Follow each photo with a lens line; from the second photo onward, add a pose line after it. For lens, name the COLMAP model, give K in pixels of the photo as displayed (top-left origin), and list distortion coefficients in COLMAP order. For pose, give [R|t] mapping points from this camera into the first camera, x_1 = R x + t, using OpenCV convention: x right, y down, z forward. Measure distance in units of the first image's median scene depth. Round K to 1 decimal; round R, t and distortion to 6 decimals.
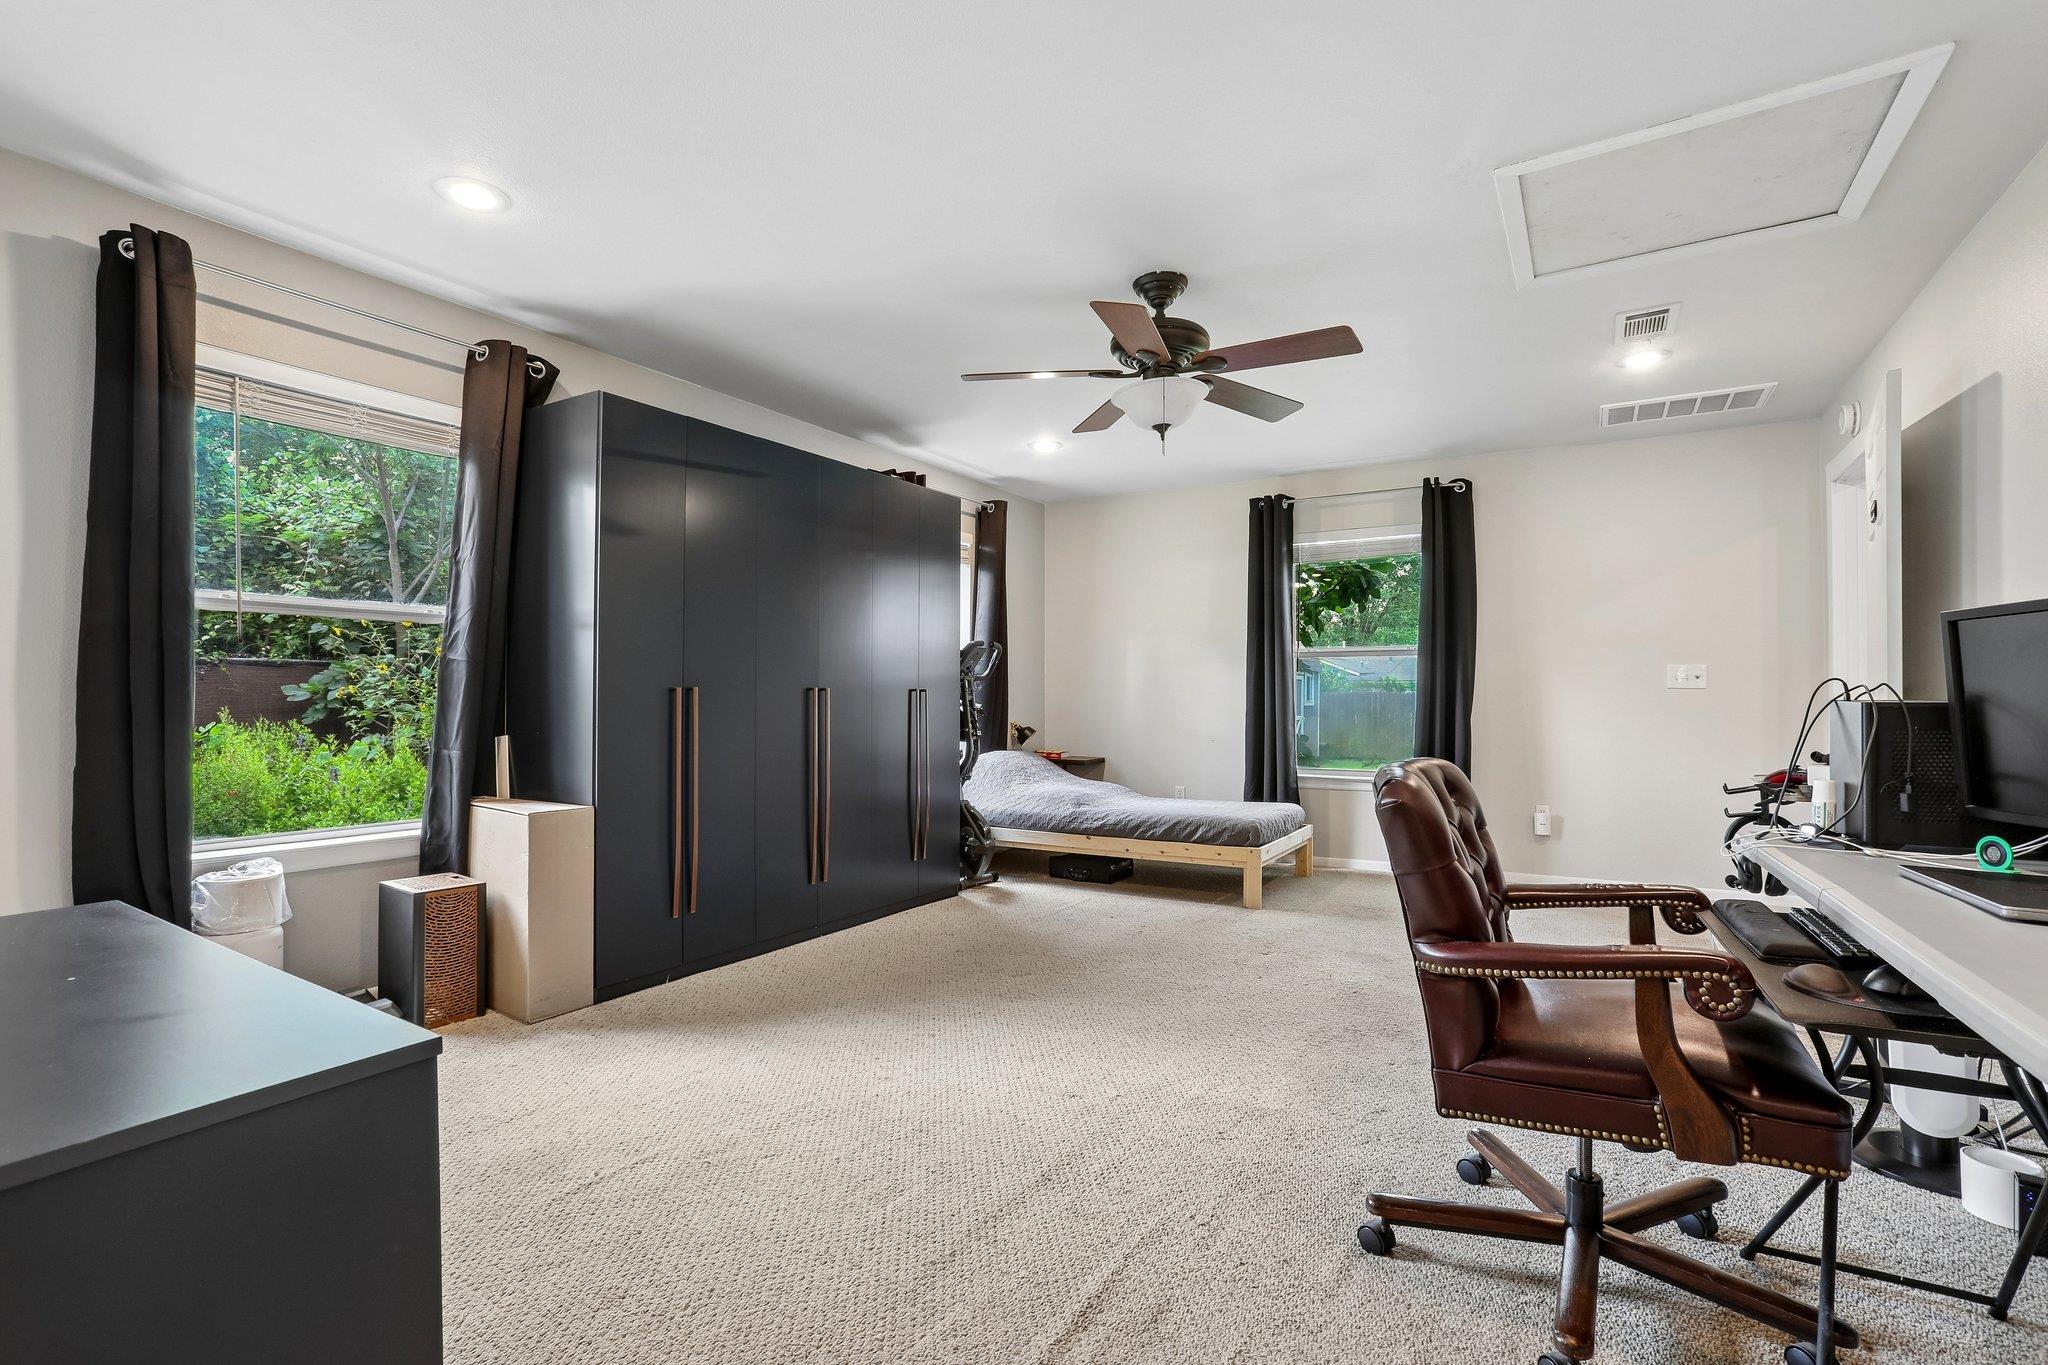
lens RADIAL K [[940.7, 0, 1013.2], [0, 940.7, 683.3], [0, 0, 1]] dist [-0.041406, 0.015310]
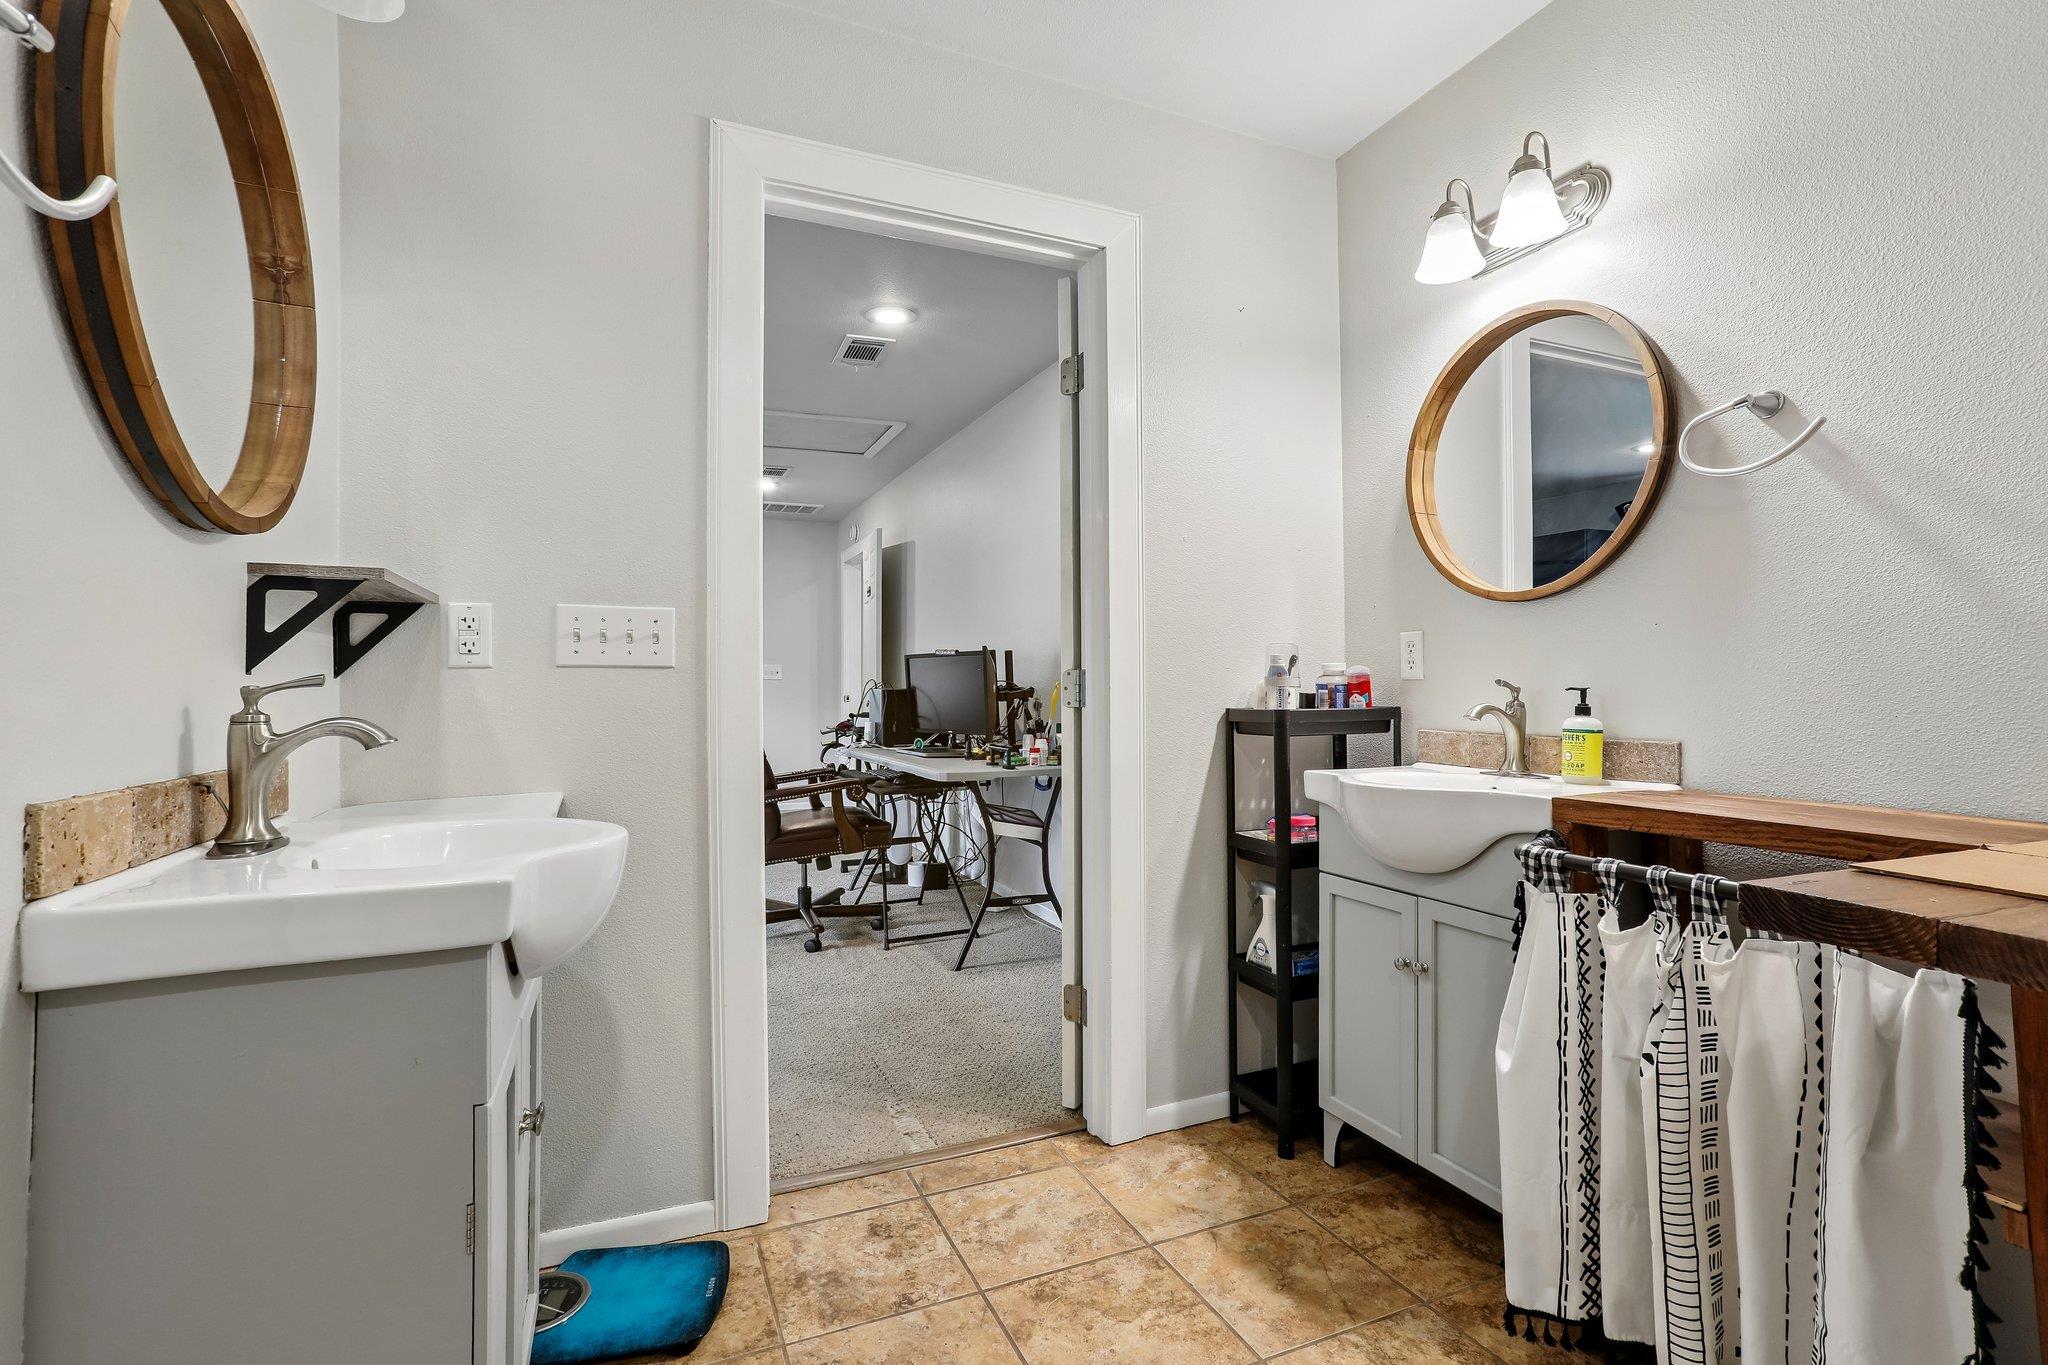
lens RADIAL K [[940.7, 0, 1016.5], [0, 940.7, 677.6], [0, 0, 1]] dist [-0.041406, 0.015310]
pose [[0.580860, 0.000709, 0.814003, -0.670269], [-0.008528, 0.999950, 0.005214, -0.019832], [-0.813958, -0.009970, 0.580837, -0.556528]]
